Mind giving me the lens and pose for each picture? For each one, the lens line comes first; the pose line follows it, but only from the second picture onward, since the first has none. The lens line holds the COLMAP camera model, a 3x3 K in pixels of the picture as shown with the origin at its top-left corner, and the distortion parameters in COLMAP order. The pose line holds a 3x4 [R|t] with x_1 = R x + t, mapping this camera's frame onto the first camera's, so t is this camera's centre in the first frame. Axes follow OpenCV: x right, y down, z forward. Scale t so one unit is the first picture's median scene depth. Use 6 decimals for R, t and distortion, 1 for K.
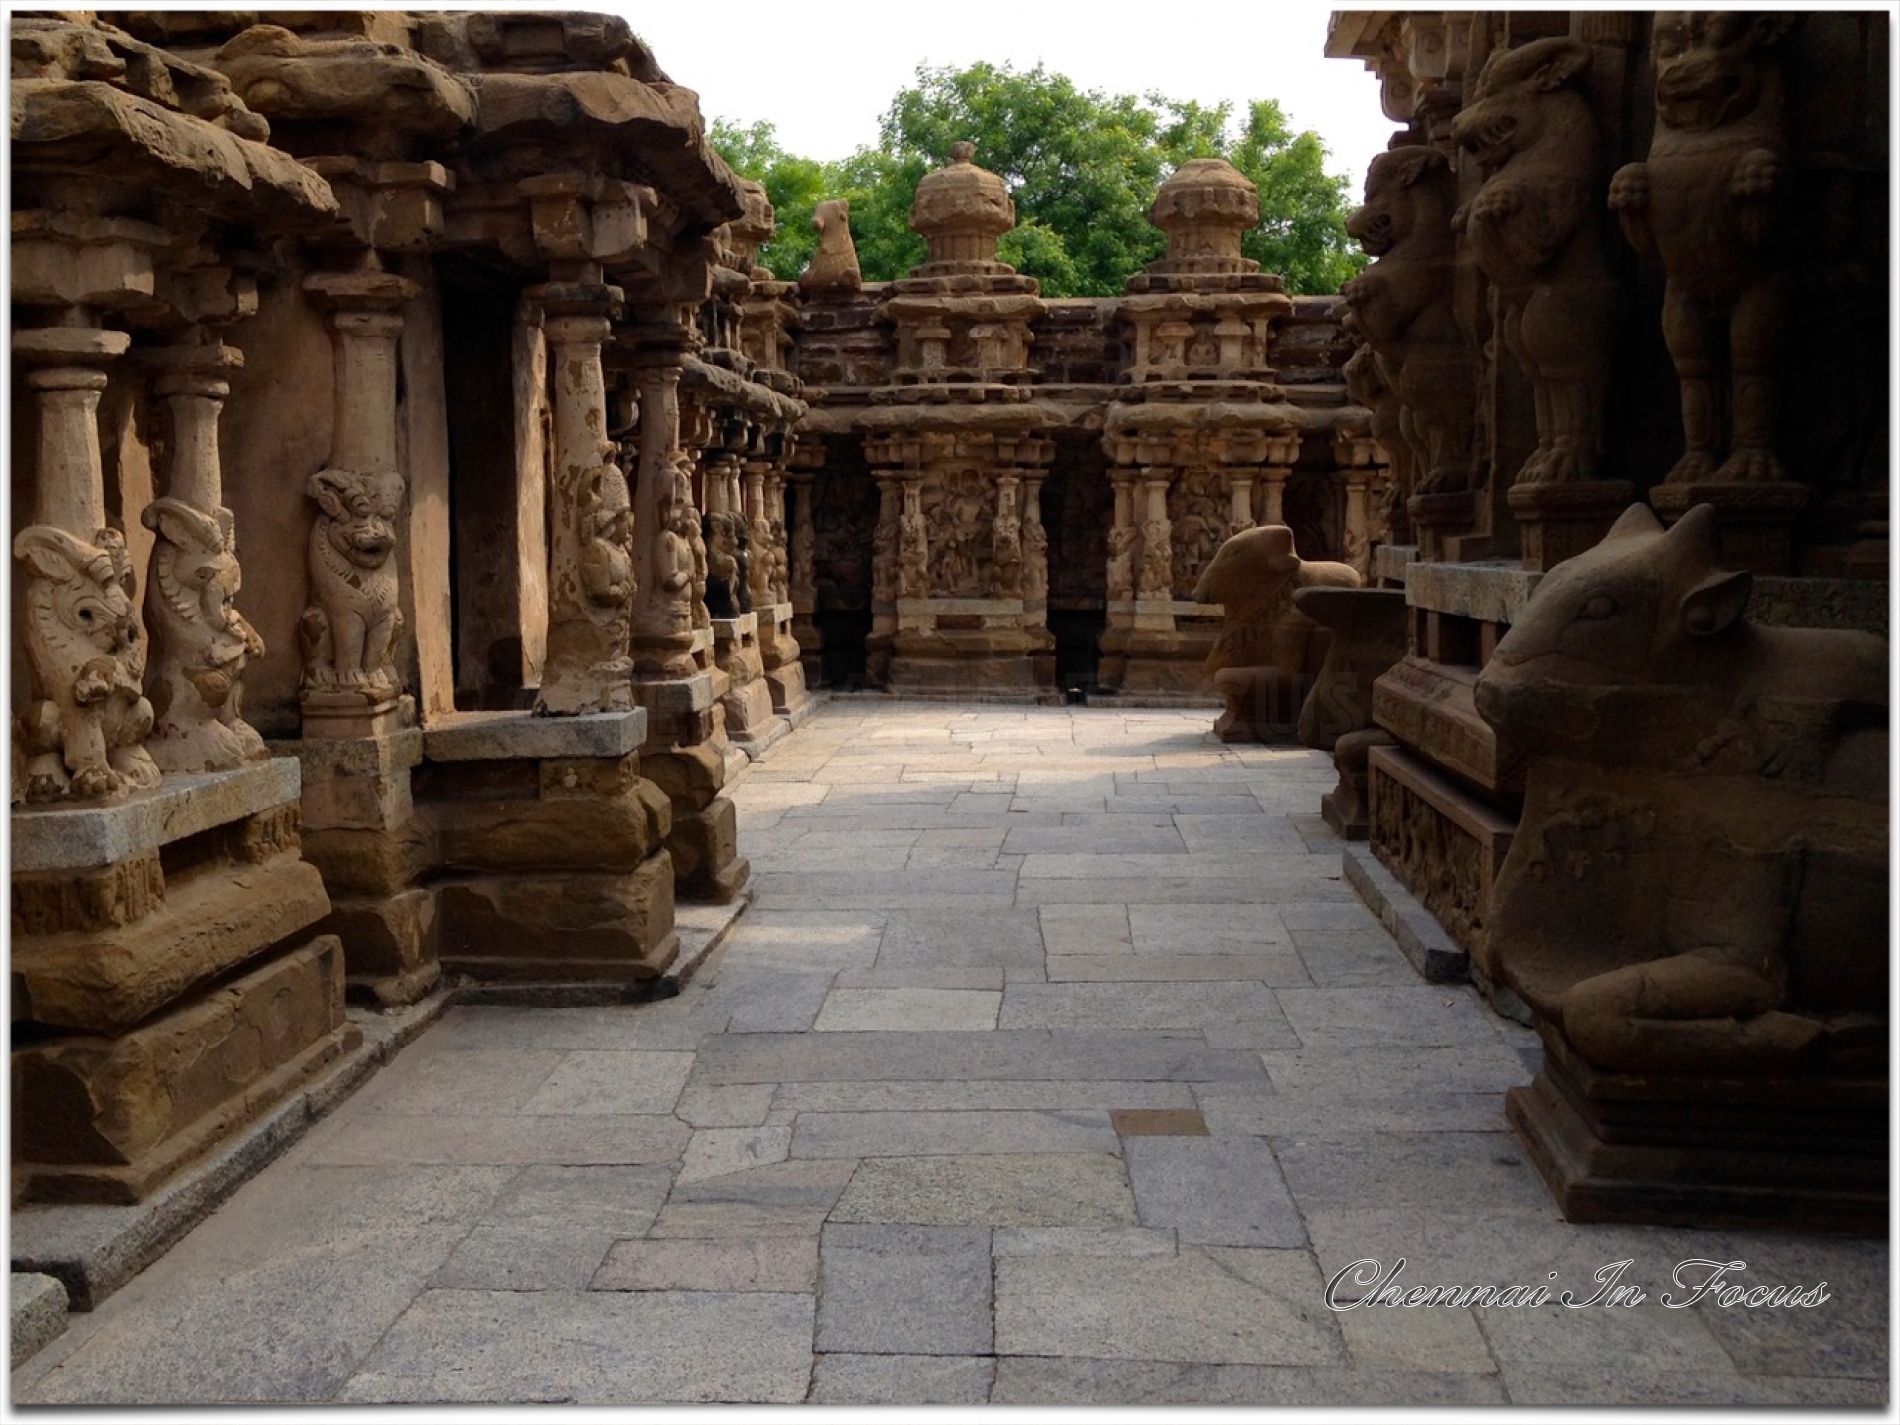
lens RADIAL K [[1915.3, 0, 949.3], [0, 1915.3, 547.3], [0, 0, 1]] dist [0.137887, -0.269831]
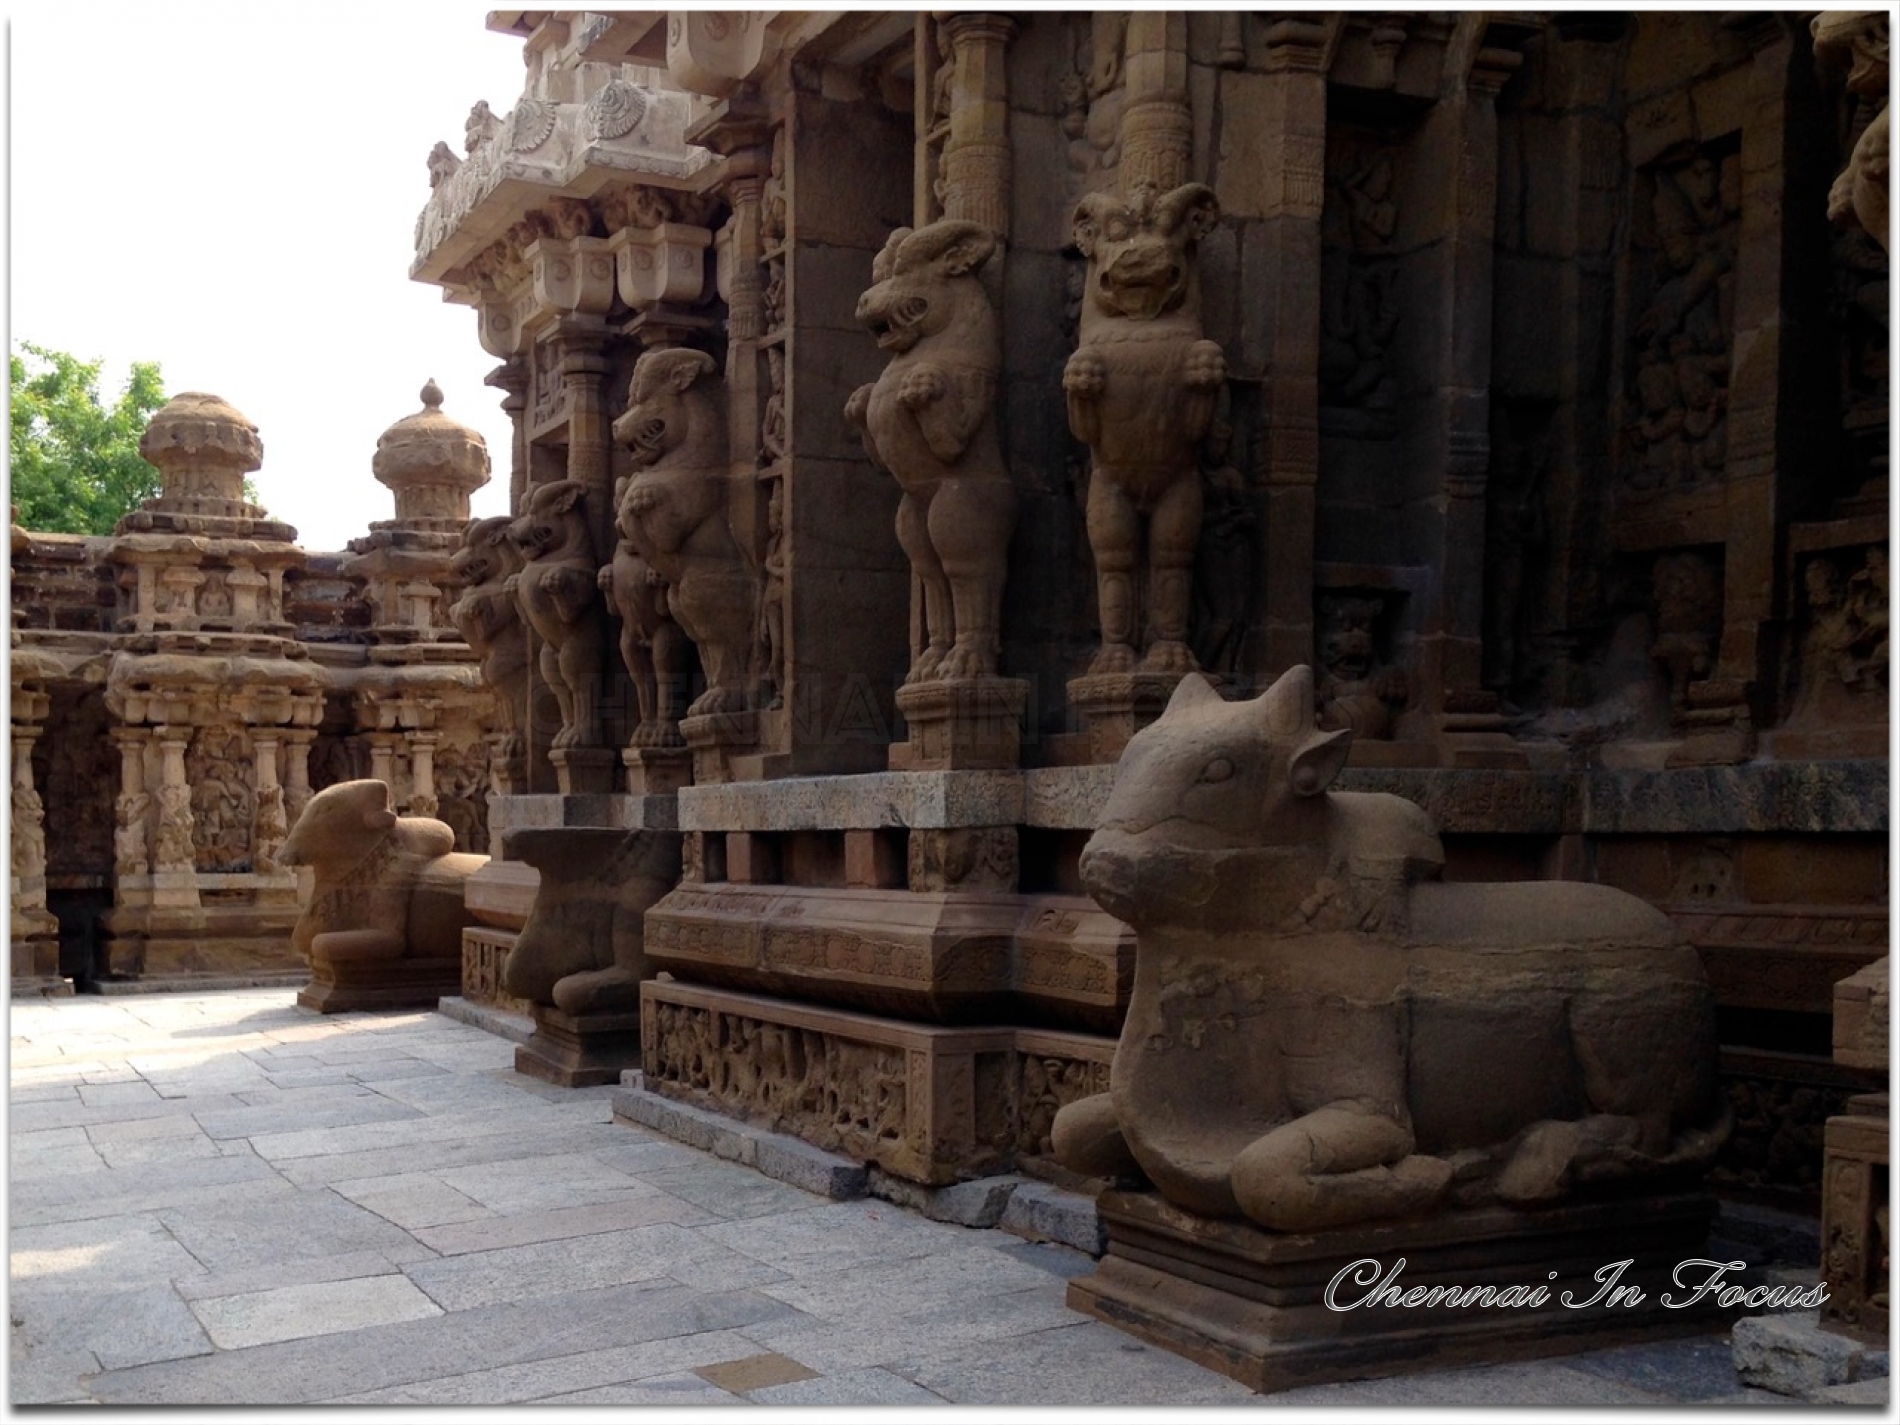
lens RADIAL K [[1943.7, 0, 949.1], [0, 1943.7, 836.0], [0, 0, 1]] dist [0.136619, -0.011452]
pose [[0.885512, -0.029707, 0.463666, -0.117006], [0.023419, 0.999539, 0.019315, 0.020170], [-0.464026, -0.006245, 0.885799, 0.089904]]
